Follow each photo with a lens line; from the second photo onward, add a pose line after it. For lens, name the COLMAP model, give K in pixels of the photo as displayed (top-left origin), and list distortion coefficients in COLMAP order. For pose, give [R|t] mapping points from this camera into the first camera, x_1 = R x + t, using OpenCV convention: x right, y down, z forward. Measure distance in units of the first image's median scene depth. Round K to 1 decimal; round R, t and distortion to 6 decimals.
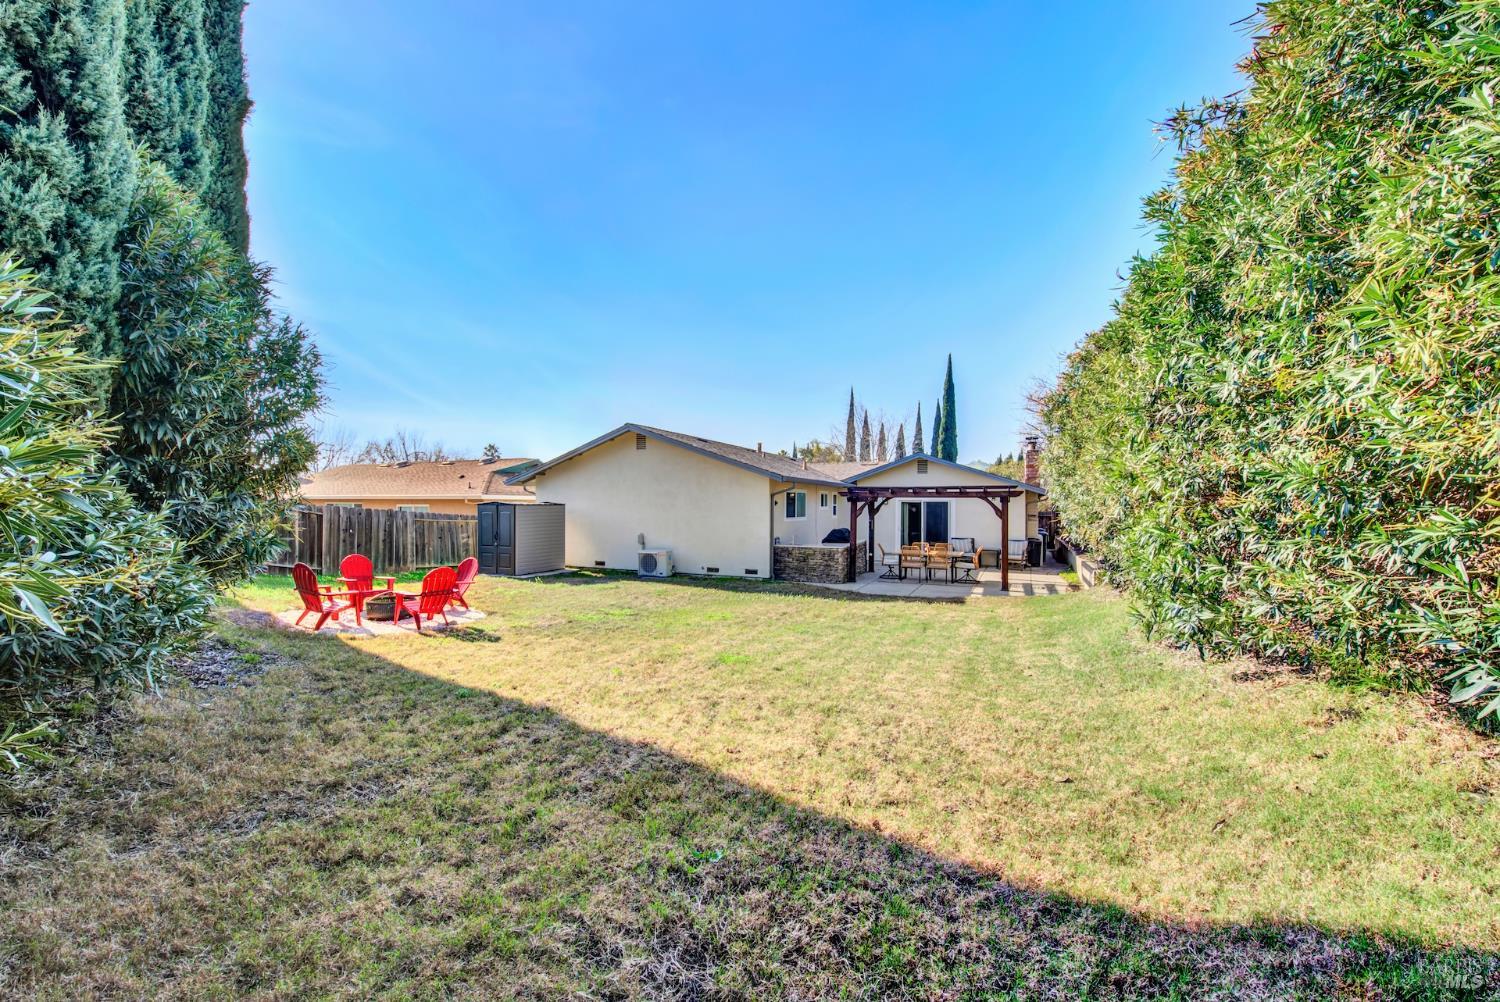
lens RADIAL K [[612.6, 0, 753.1], [0, 612.6, 500.2], [0, 0, 1]] dist [0.003567, -0.002889]
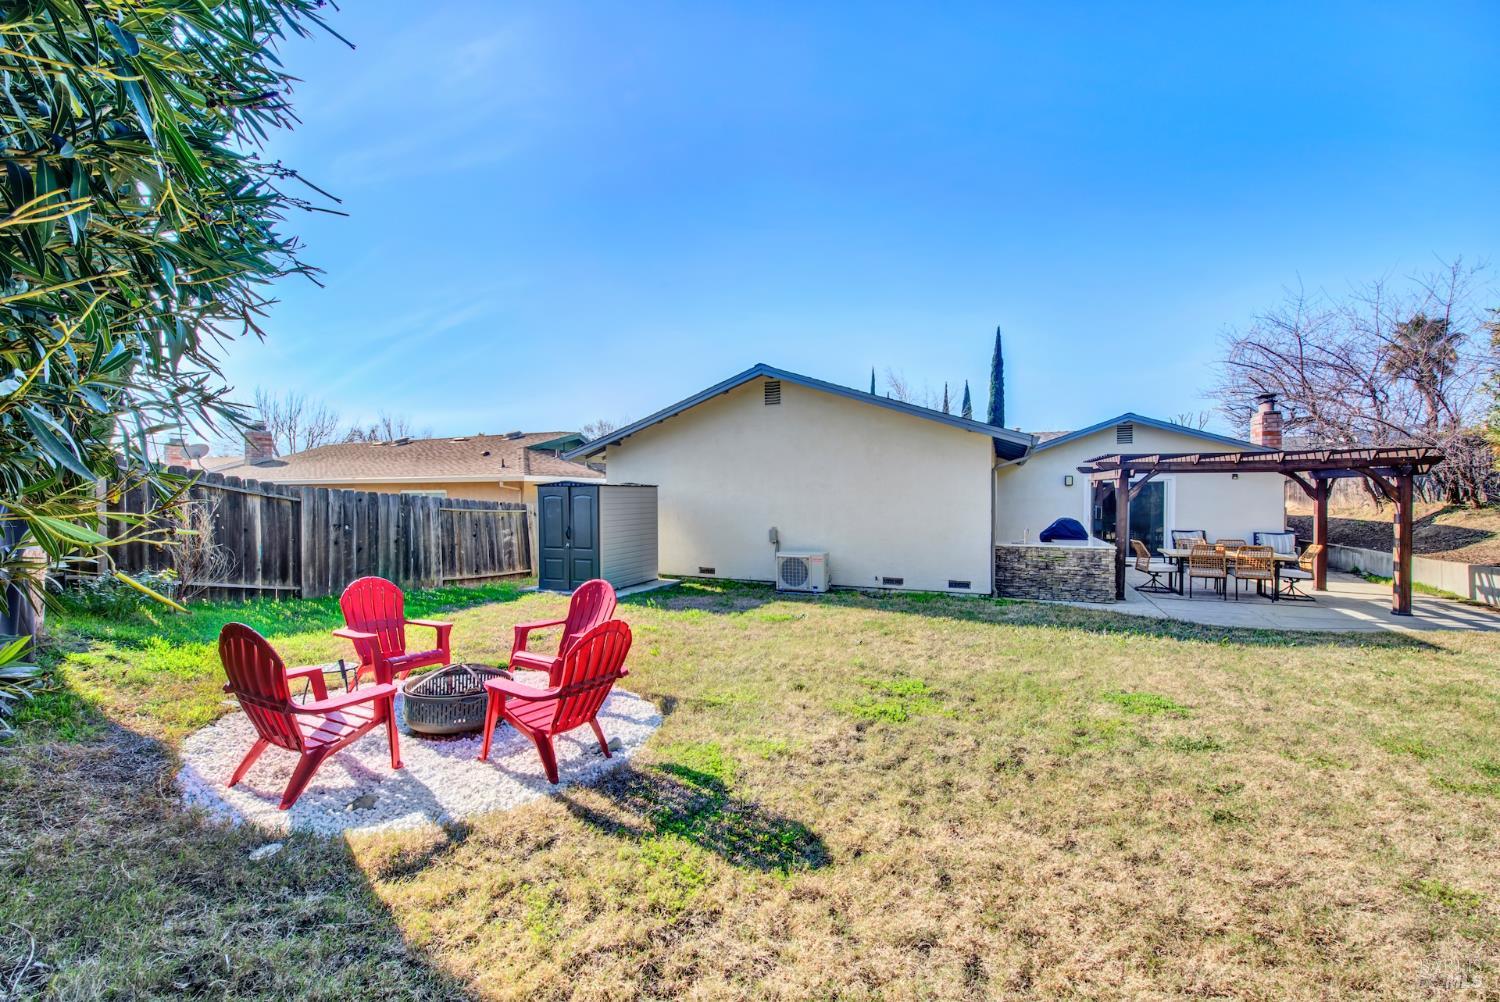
lens RADIAL K [[612.6, 0, 747.2], [0, 612.6, 503.3], [0, 0, 1]] dist [0.003567, -0.002889]
pose [[0.999850, -0.006319, 0.016139, -0.231293], [0.006034, 0.999827, 0.017617, 0.015685], [-0.016247, -0.017517, 0.999715, 0.330748]]
